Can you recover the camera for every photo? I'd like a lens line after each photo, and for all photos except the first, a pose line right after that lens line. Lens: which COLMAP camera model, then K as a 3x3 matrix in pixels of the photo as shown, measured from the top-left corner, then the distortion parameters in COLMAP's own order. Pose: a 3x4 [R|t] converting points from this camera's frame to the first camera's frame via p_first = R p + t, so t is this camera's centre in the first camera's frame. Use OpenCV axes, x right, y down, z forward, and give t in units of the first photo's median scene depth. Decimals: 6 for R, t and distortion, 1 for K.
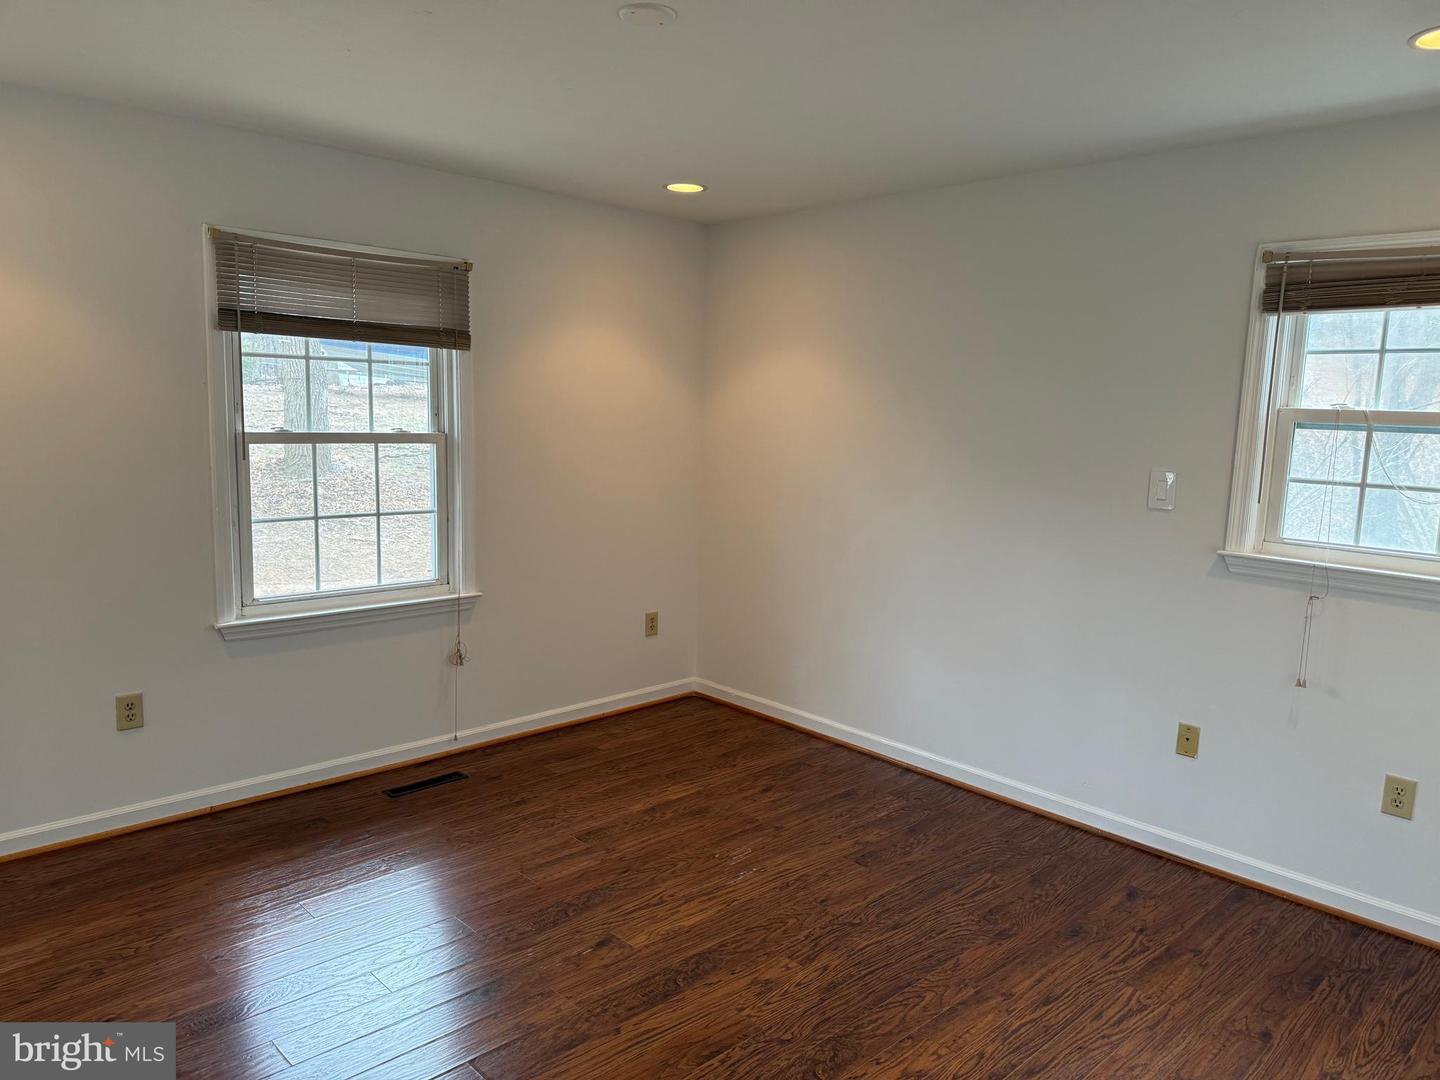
lens RADIAL K [[1032.5, 0, 720.0], [0, 1032.5, 540.0], [0, 0, 1]] dist [0.052344, -0.046484]
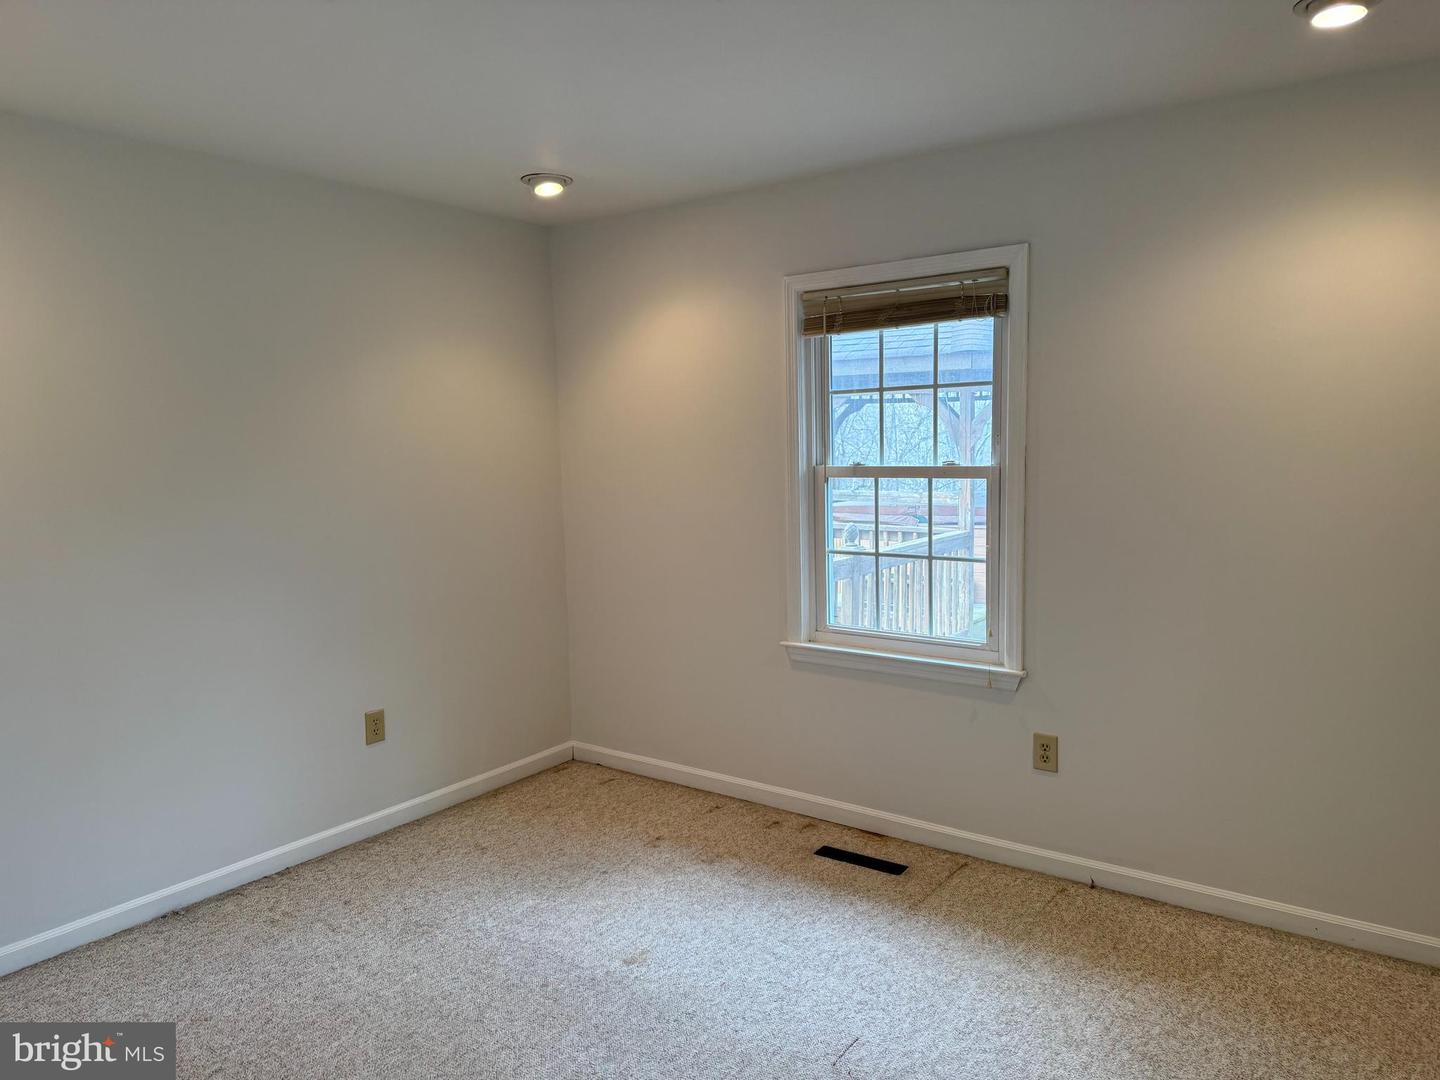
lens RADIAL K [[1055.8, 0, 720.0], [0, 1055.8, 540.0], [0, 0, 1]] dist [-0.002540, -0.000802]
pose [[0.147198, 0.050038, -0.987841, 0.548827], [-0.131100, 0.990895, 0.030658, -0.044308], [0.980380, 0.124993, 0.152417, 0.691713]]
